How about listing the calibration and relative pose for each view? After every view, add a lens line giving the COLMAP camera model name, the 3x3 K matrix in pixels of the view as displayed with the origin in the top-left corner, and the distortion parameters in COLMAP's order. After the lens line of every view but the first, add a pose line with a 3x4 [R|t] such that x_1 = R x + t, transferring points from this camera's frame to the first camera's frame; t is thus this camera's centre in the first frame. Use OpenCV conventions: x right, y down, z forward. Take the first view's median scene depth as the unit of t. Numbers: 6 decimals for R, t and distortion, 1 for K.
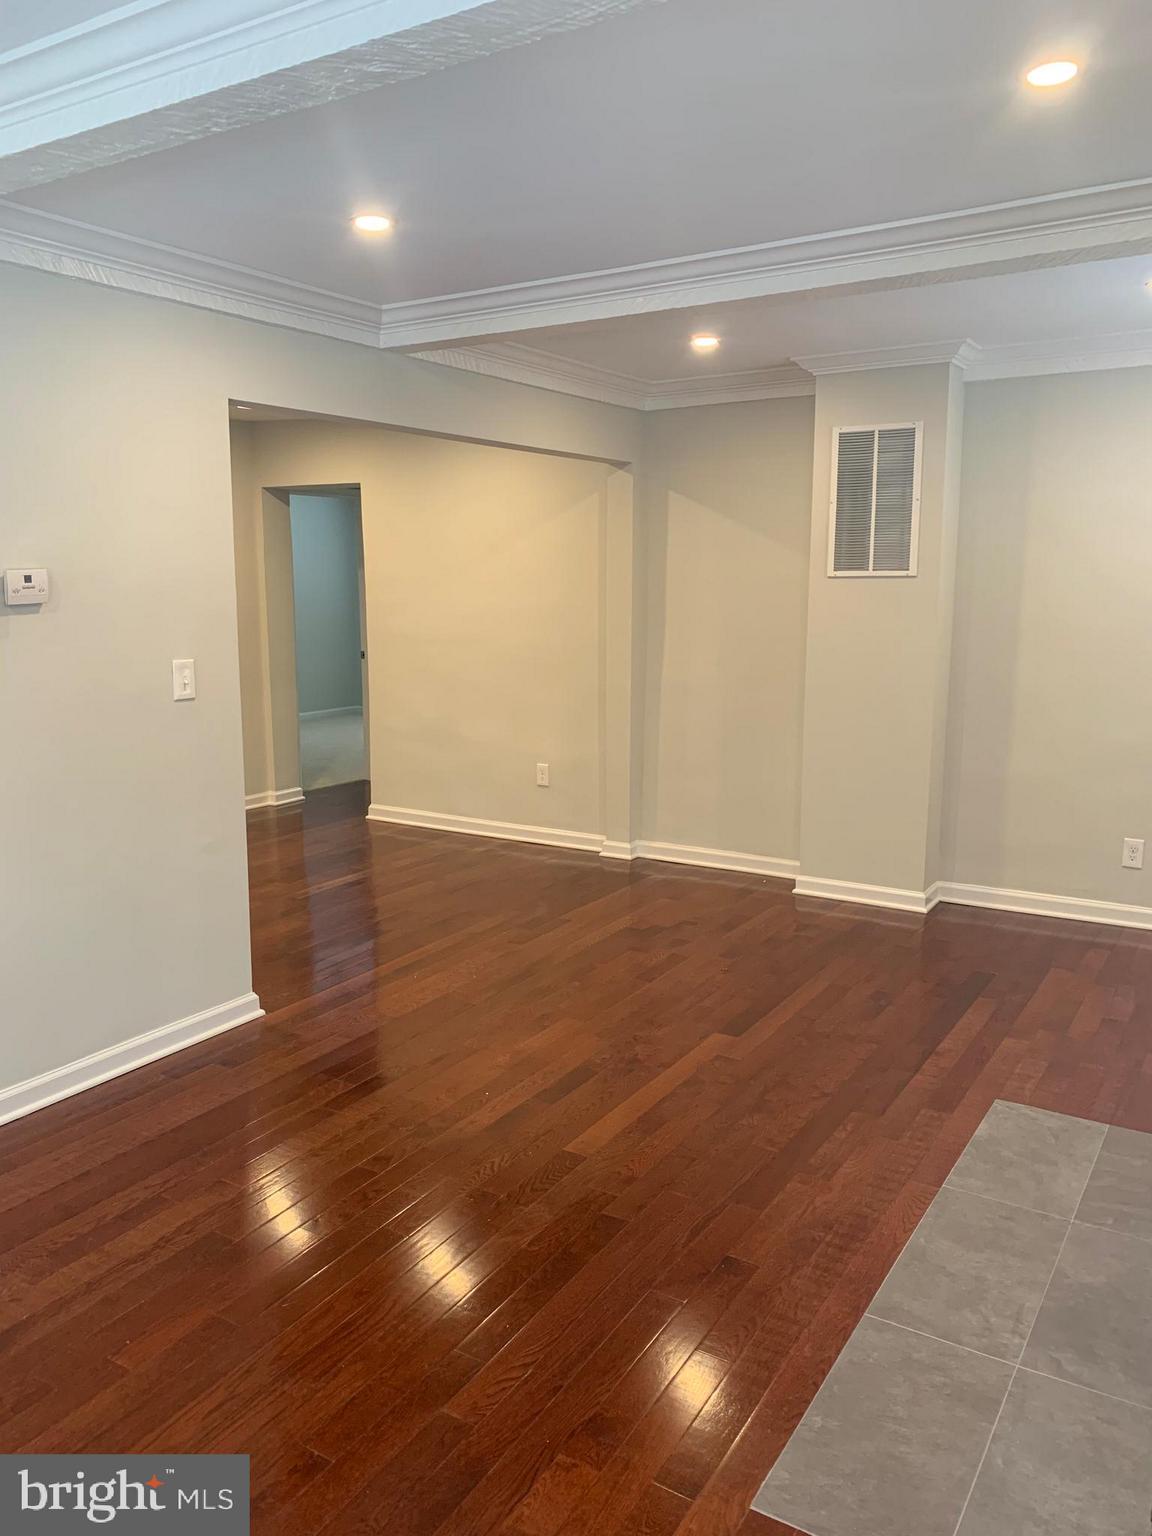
lens RADIAL K [[1174.4, 0, 600.4], [0, 1174.4, 763.3], [0, 0, 1]] dist [0.100138, -0.218957]
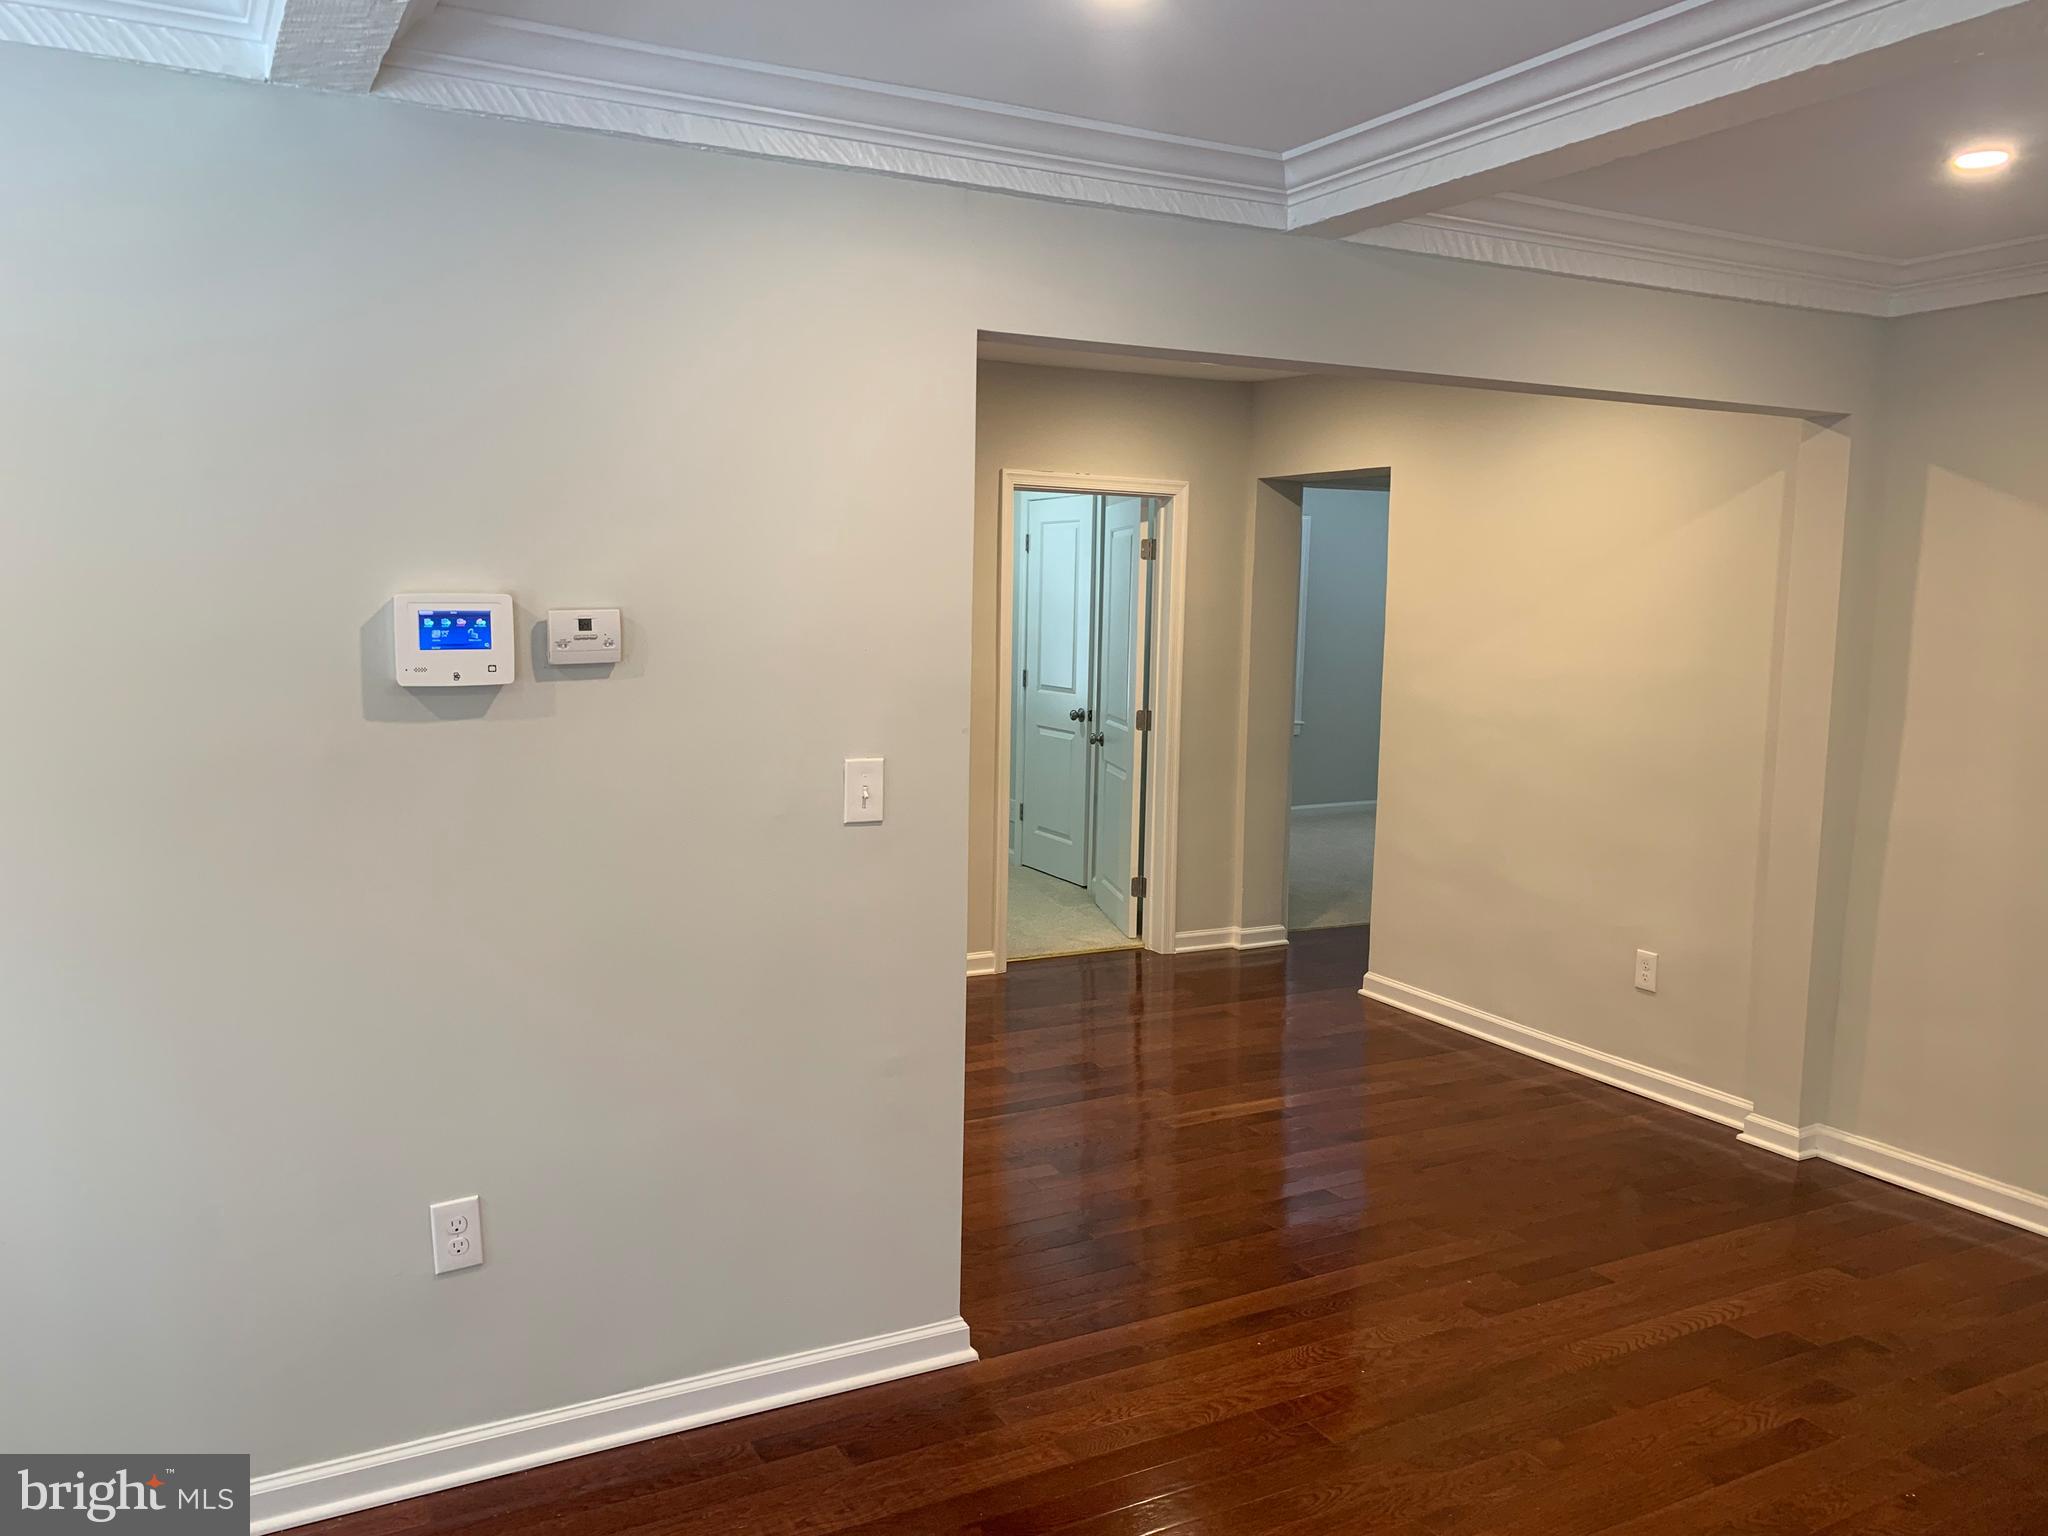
lens RADIAL K [[1589.1, 0, 1021.0], [0, 1589.1, 745.5], [0, 0, 1]] dist [-0.004135, 0.005308]
pose [[0.858509, 0.071145, -0.507838, 0.090542], [-0.101003, 0.994389, -0.031439, -0.054118], [0.502752, 0.078283, 0.860878, 0.242853]]
